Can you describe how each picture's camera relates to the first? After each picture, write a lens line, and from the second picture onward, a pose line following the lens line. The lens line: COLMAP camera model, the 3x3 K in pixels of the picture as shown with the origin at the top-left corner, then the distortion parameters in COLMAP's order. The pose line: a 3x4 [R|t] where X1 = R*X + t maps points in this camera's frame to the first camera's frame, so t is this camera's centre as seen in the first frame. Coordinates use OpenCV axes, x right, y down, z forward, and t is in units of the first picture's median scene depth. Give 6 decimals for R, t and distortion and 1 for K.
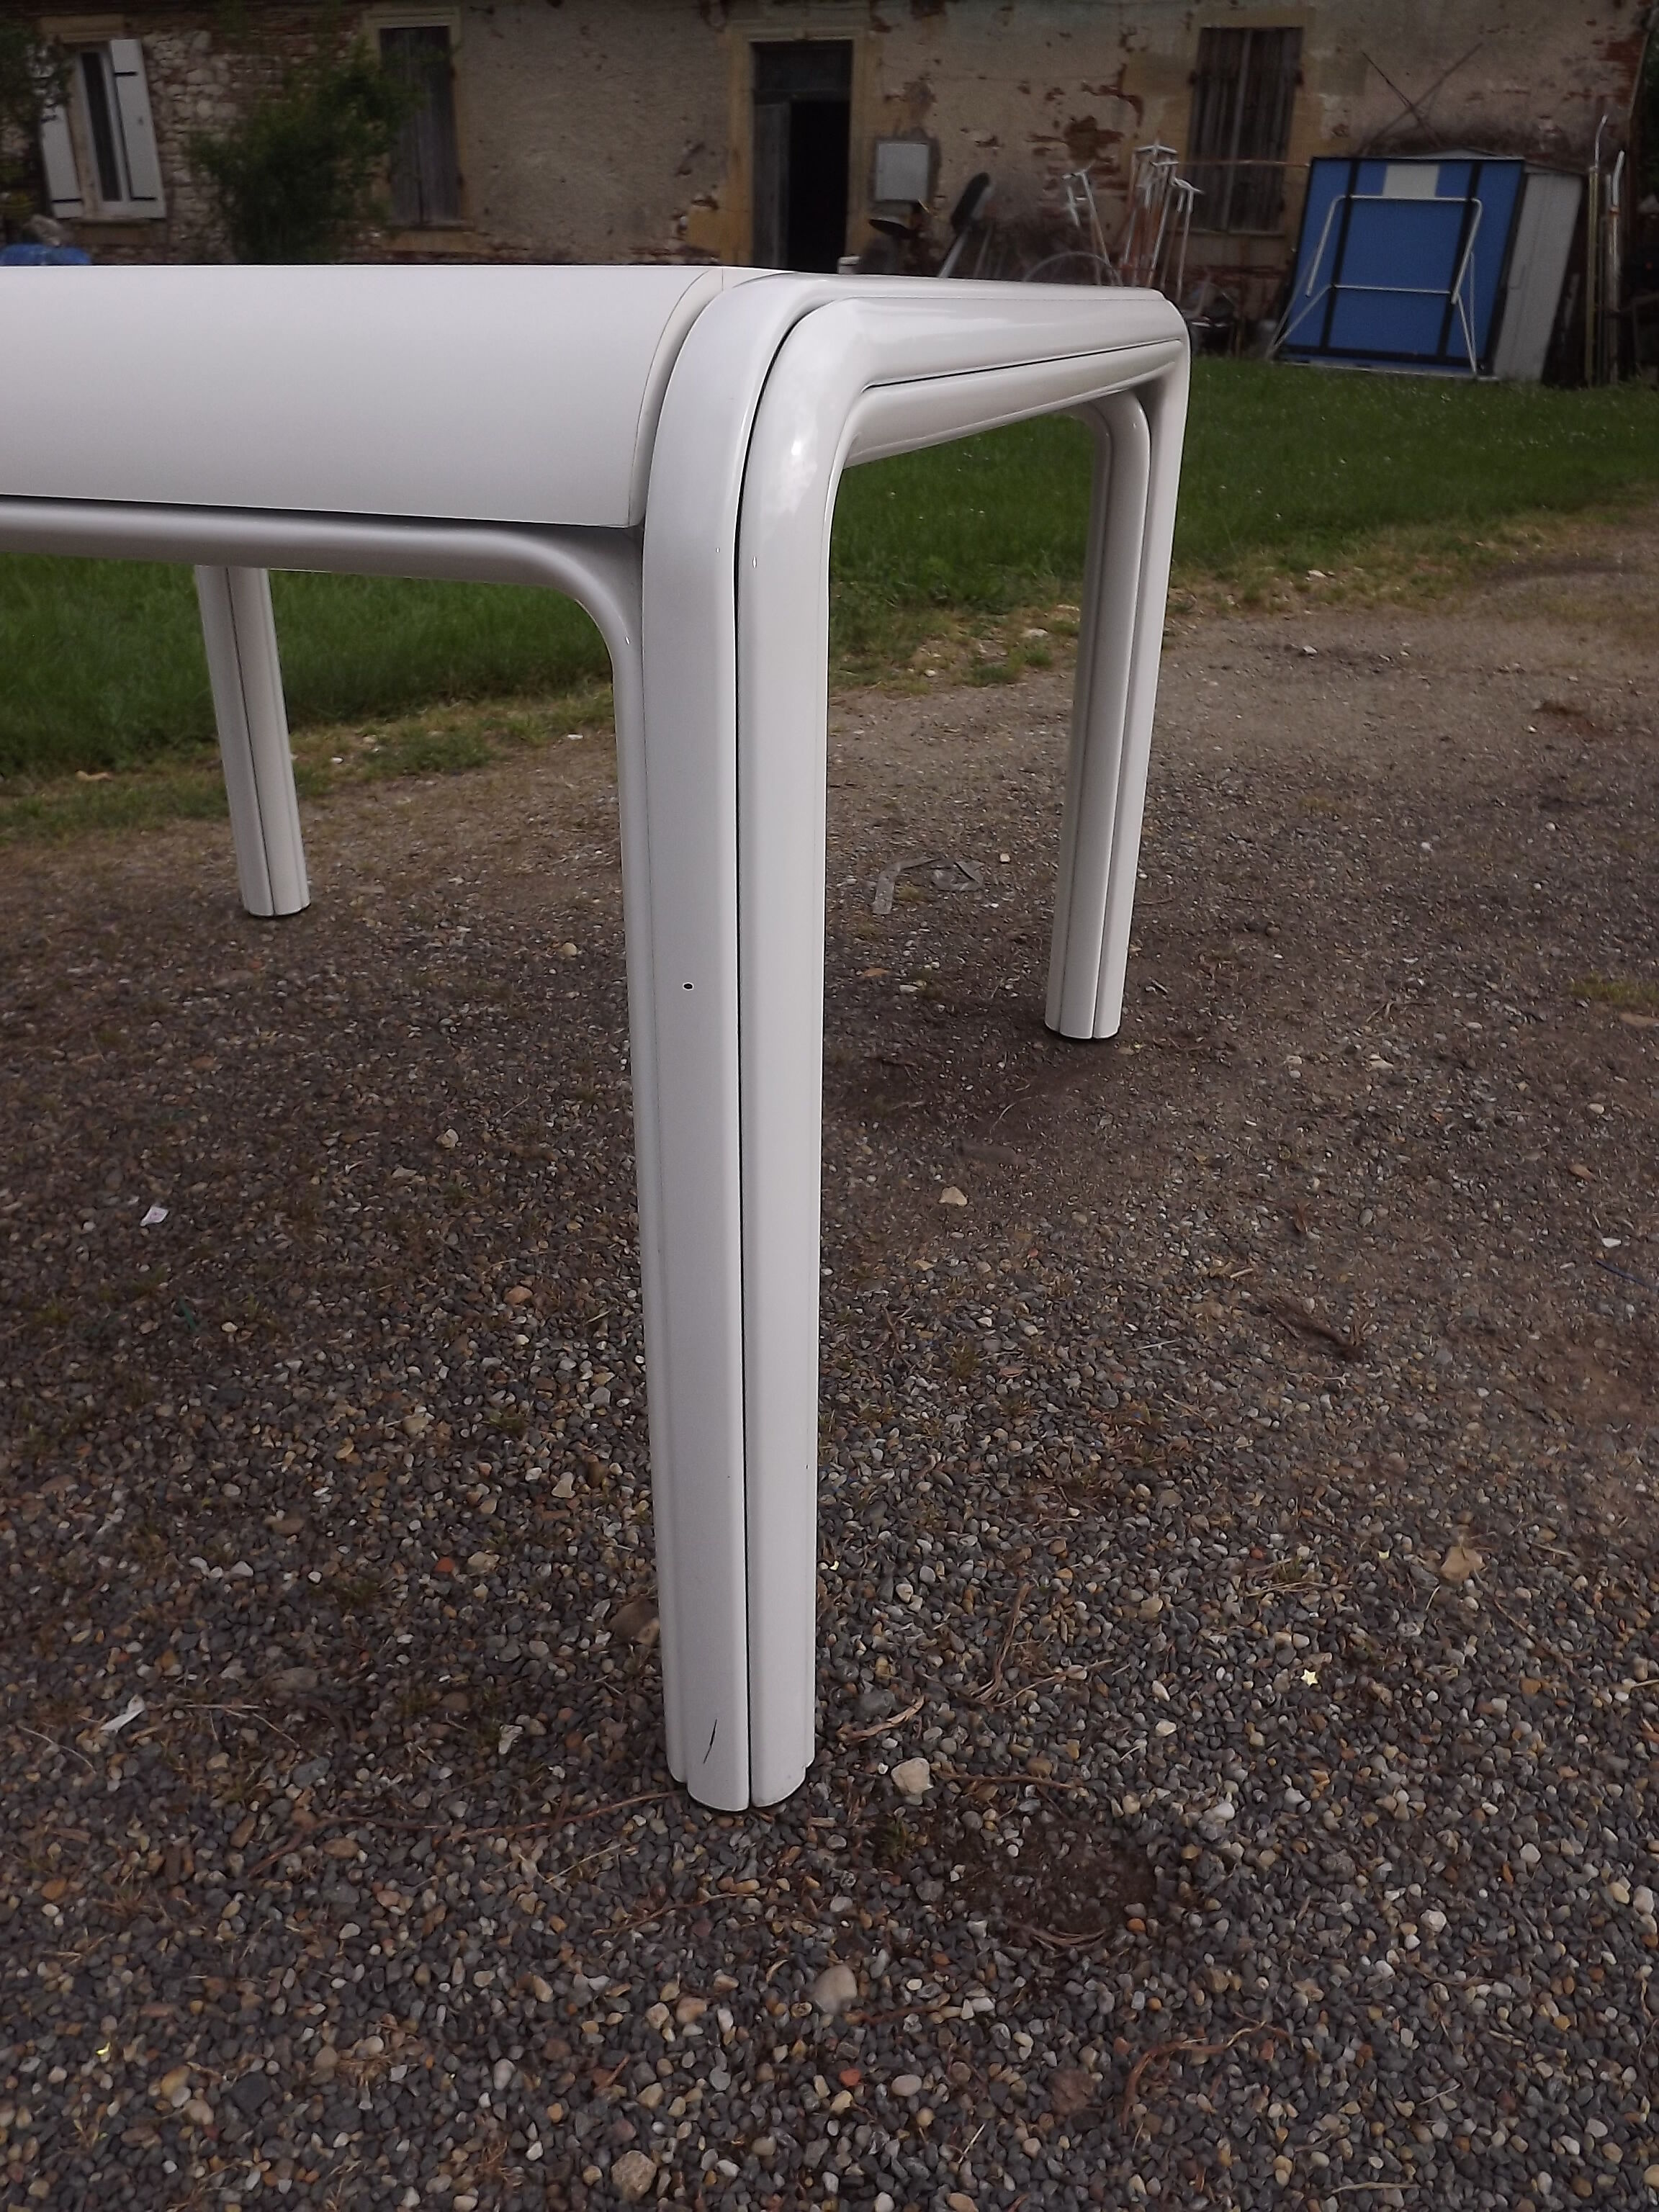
lens RADIAL K [[1607.4, 0, 811.9], [0, 1607.4, 1109.3], [0, 0, 1]] dist [-0.067511, 0.021561]
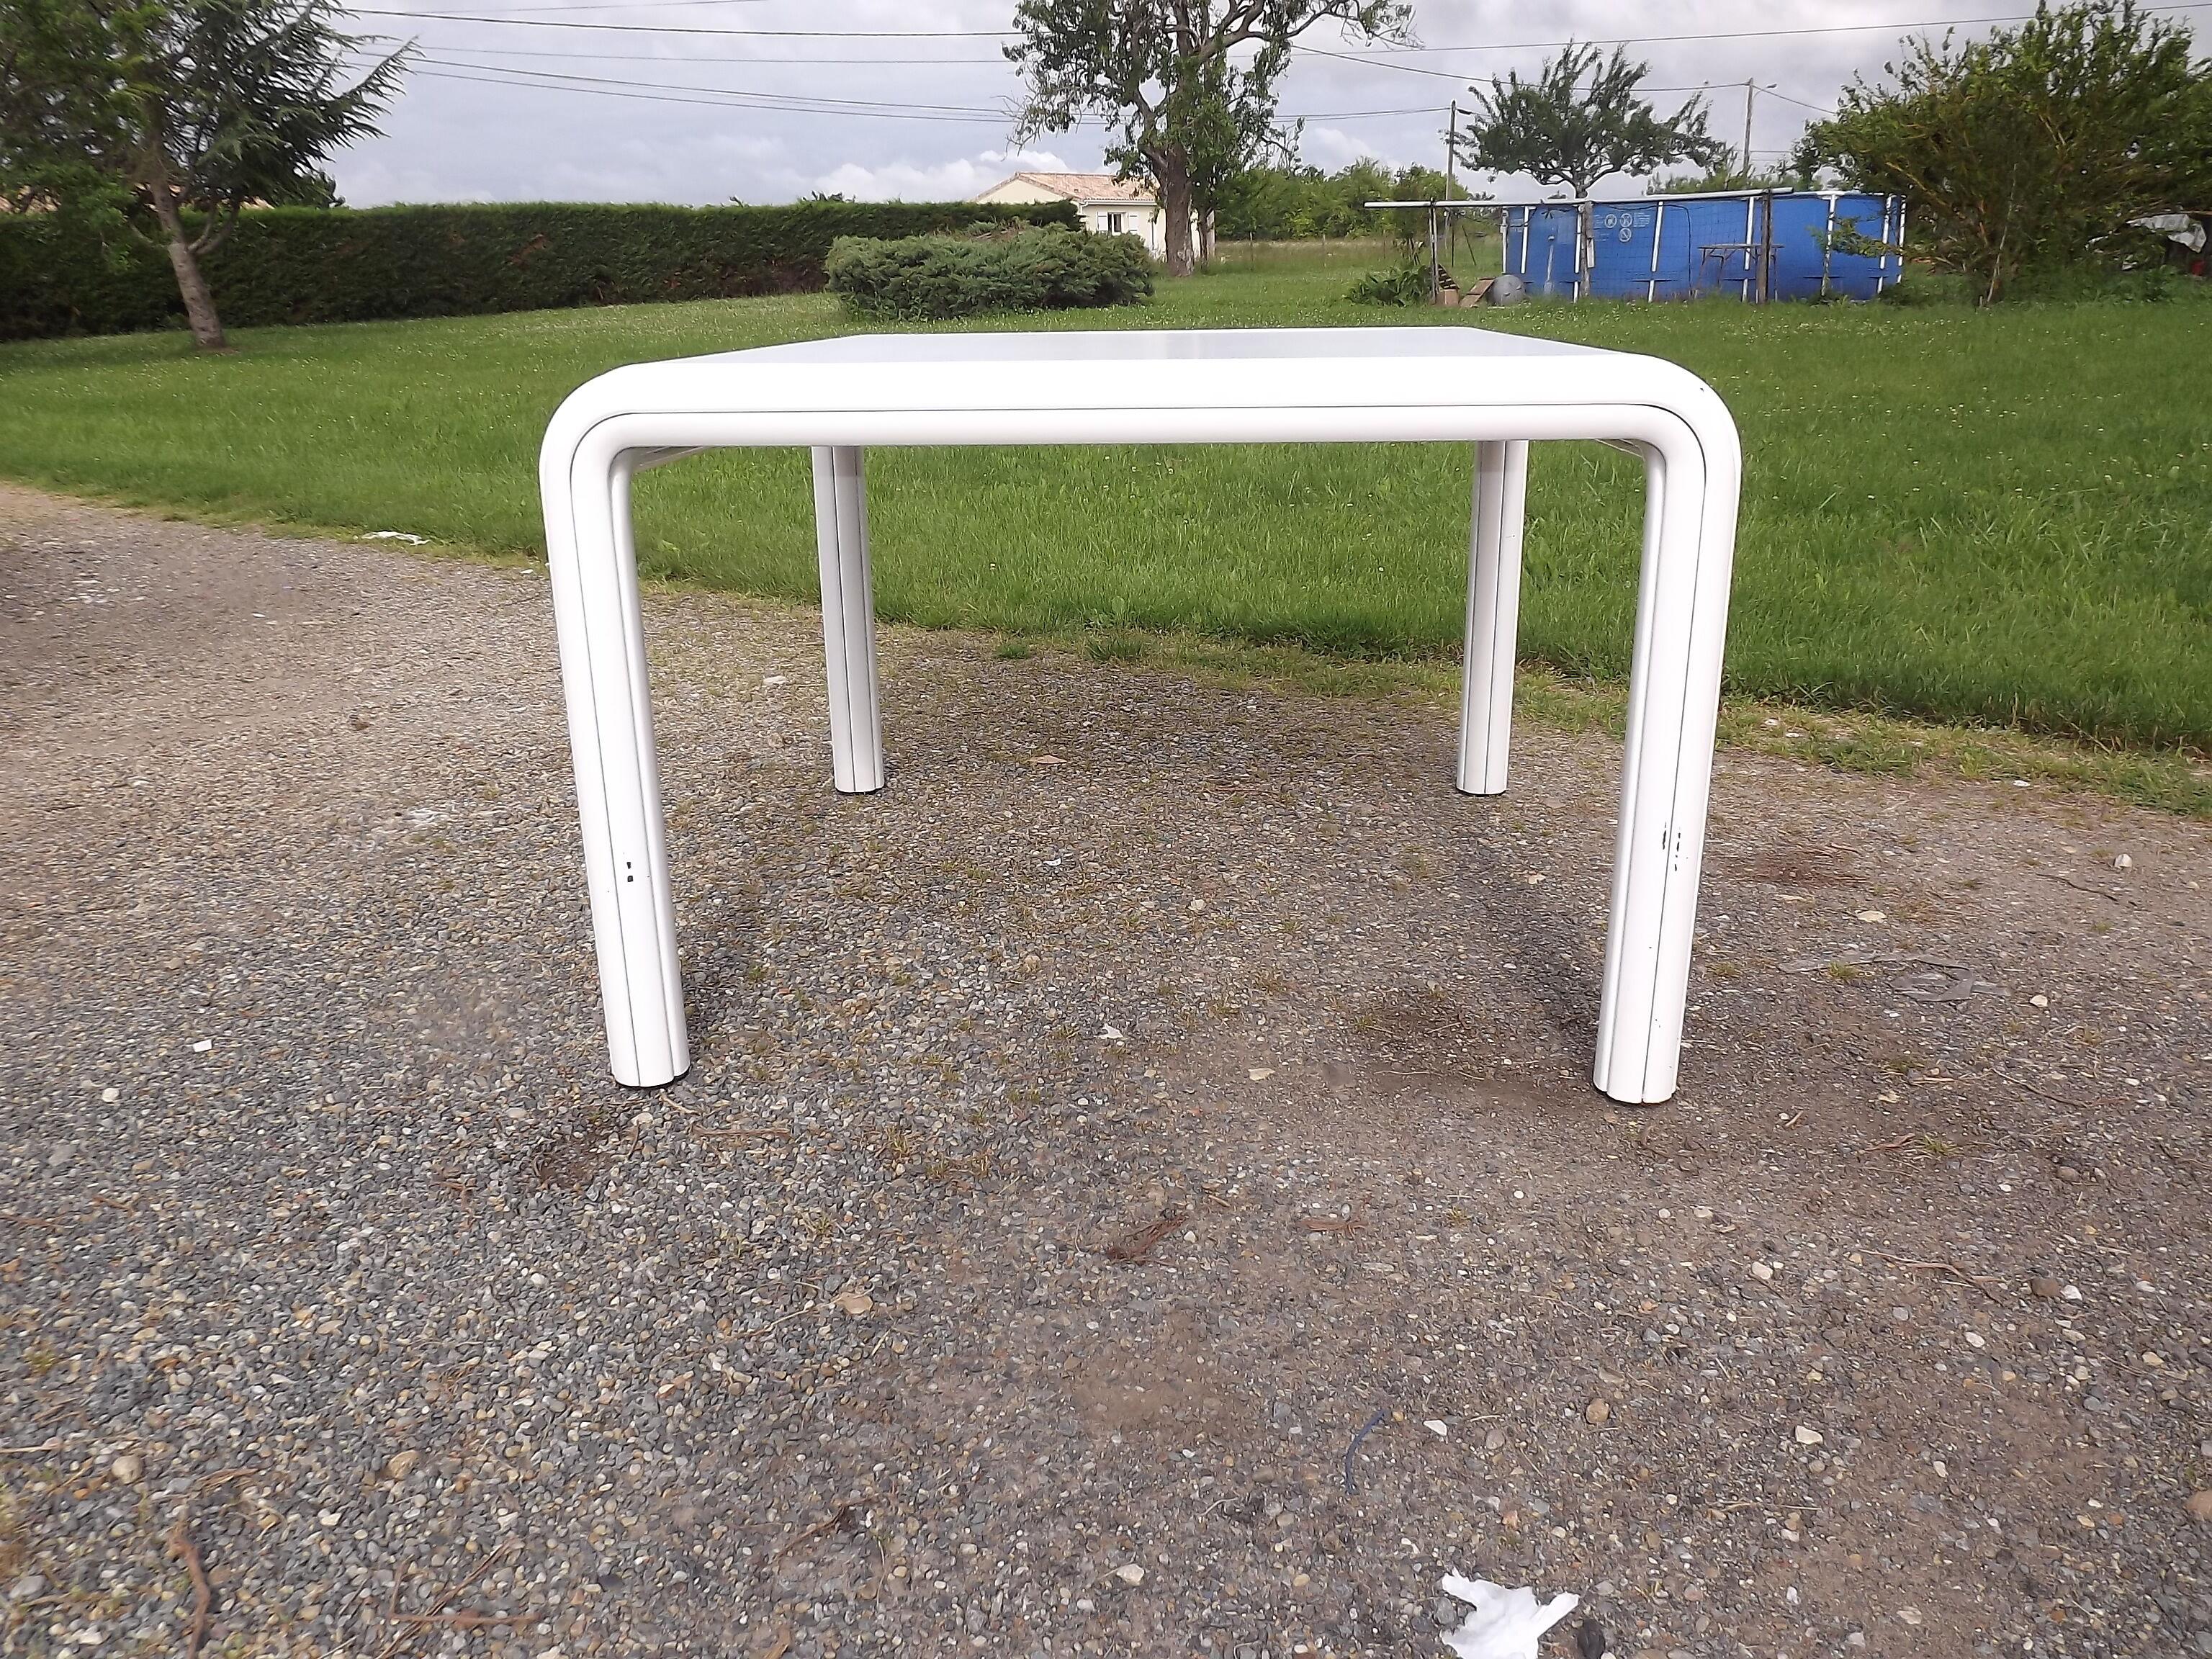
lens RADIAL K [[1607.4, 0, 1106.0], [0, 1607.4, 829.5], [0, 0, 1]] dist [-0.067511, 0.021561]
pose [[0.265729, 0.293853, -0.918171, 1.057146], [-0.428236, 0.889269, 0.160668, -0.239830], [0.863714, 0.350500, 0.362143, 0.393195]]
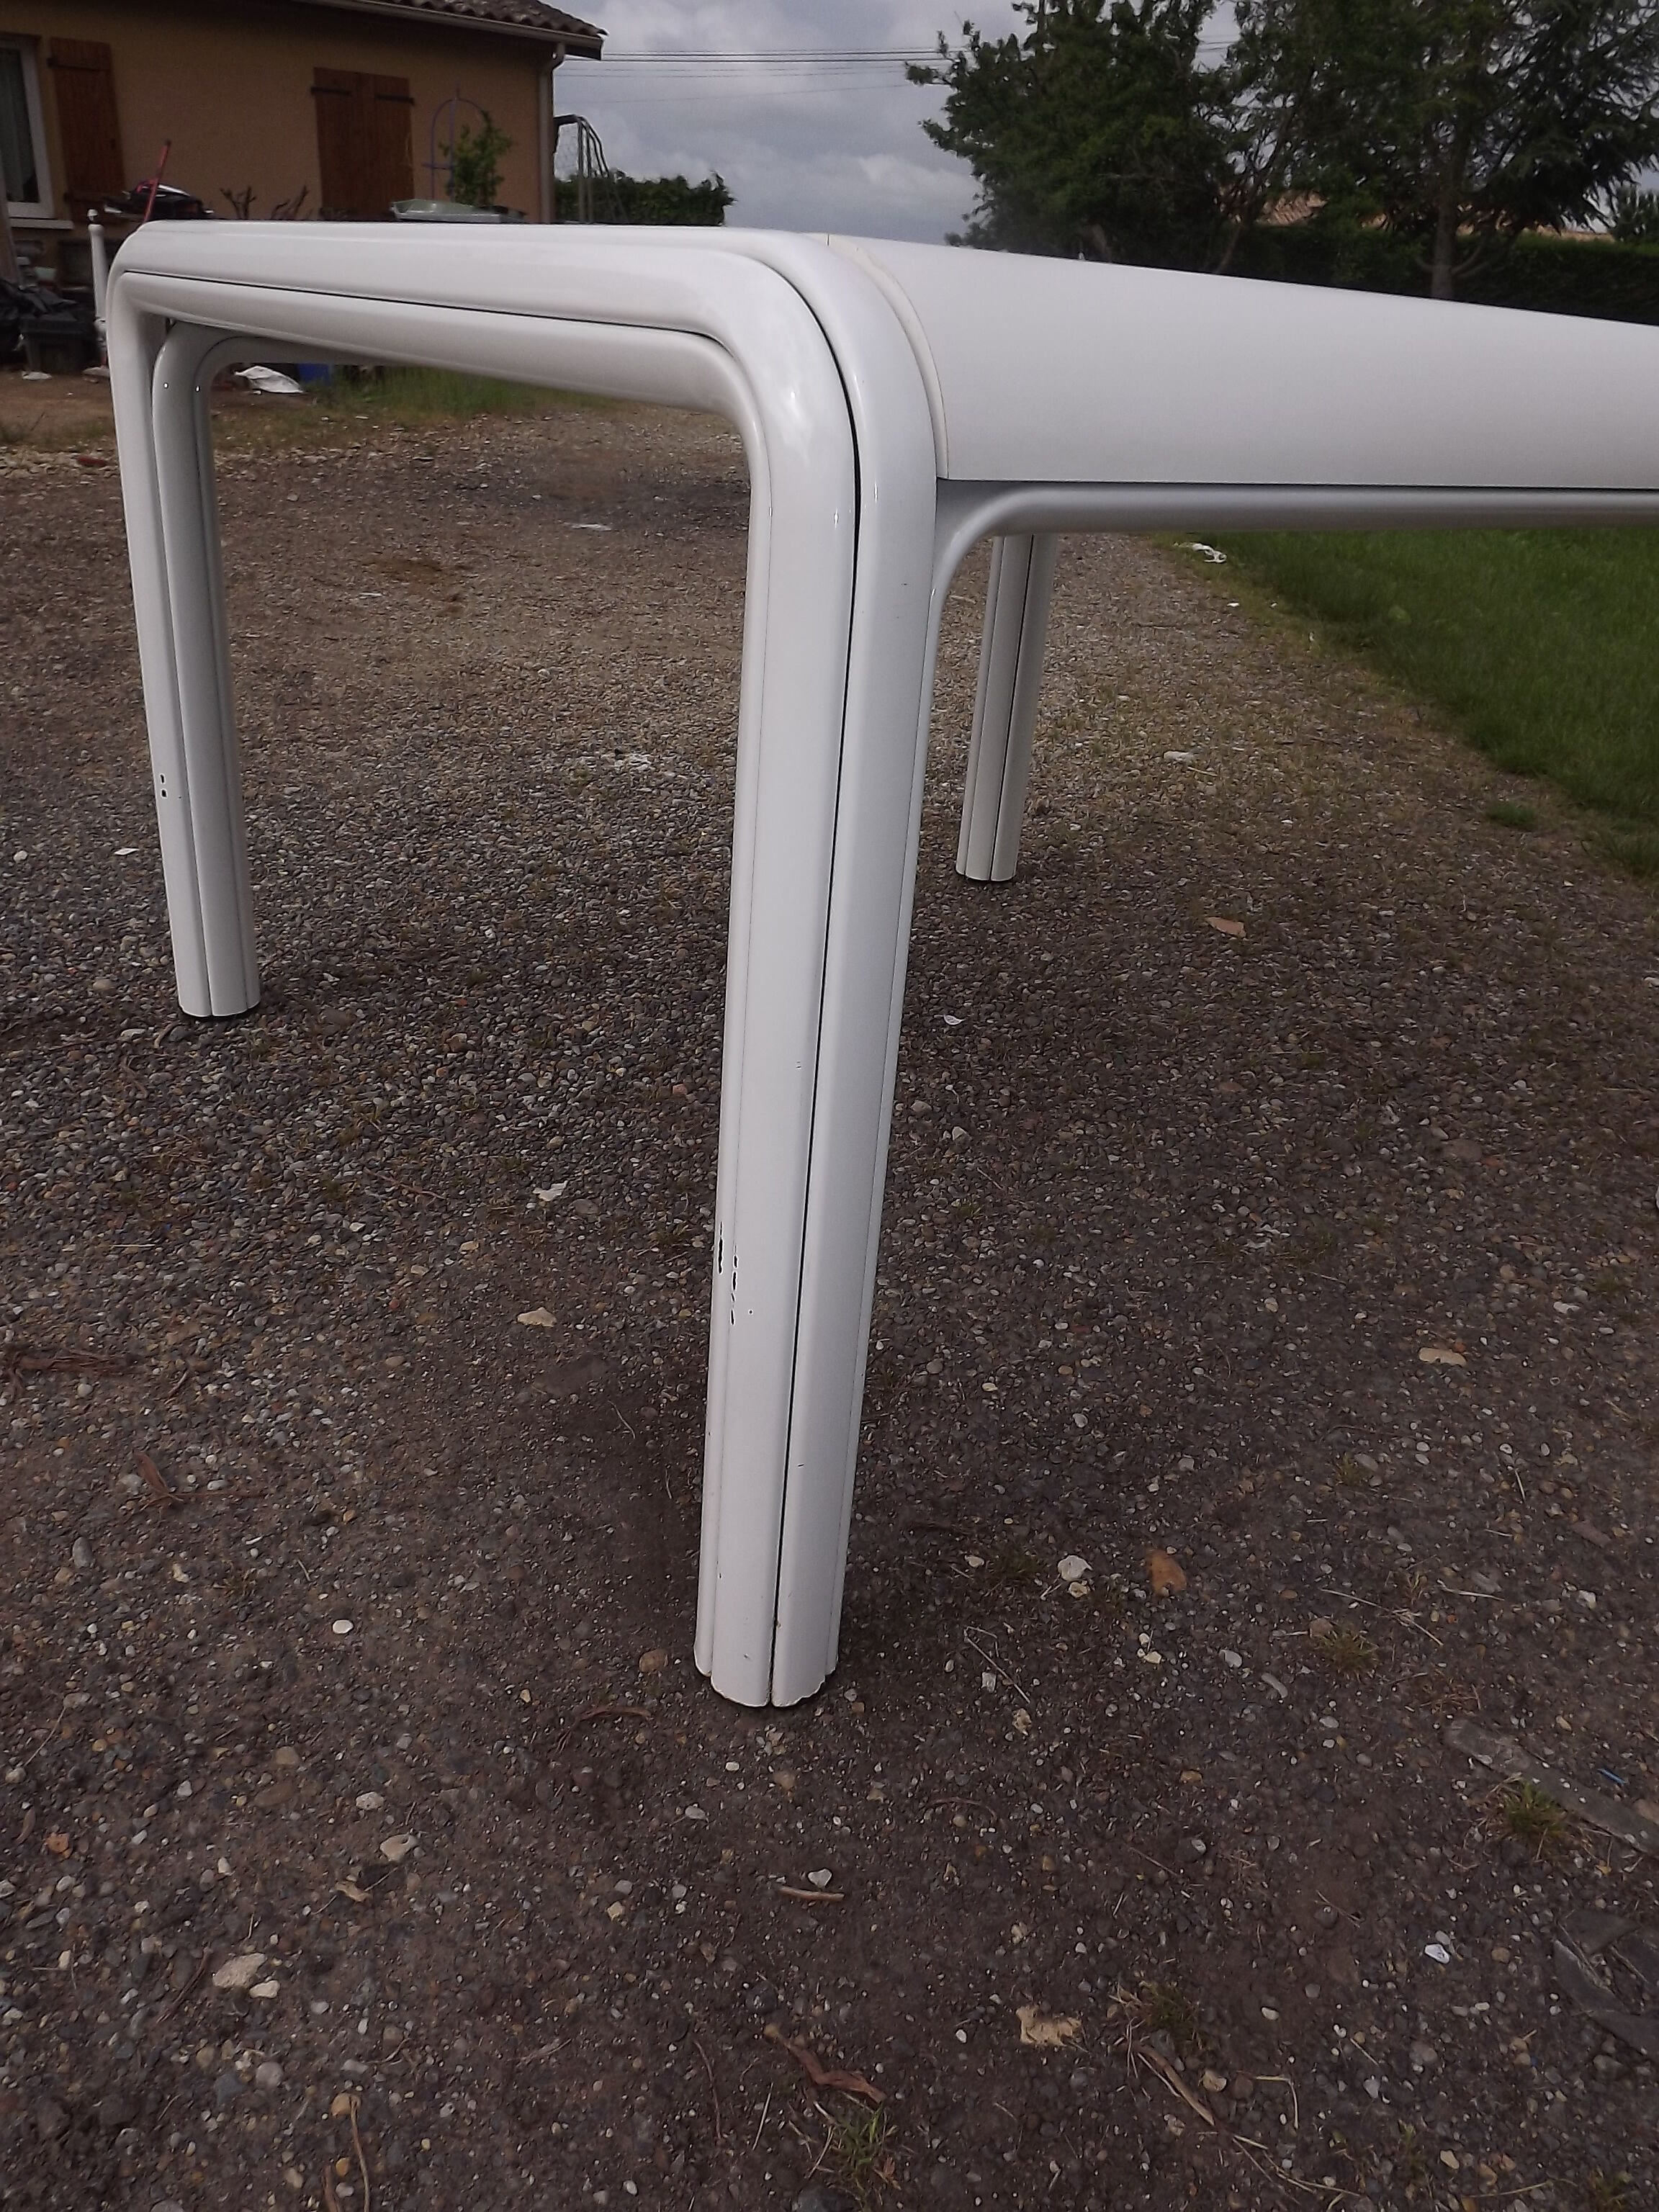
lens RADIAL K [[1607.4, 0, 811.9], [0, 1607.4, 1109.3], [0, 0, 1]] dist [-0.067511, 0.021561]
pose [[-0.591513, 0.323945, -0.738357, 0.572712], [-0.435152, 0.642668, 0.630572, -0.594067], [0.678789, 0.694289, -0.239181, 1.181532]]
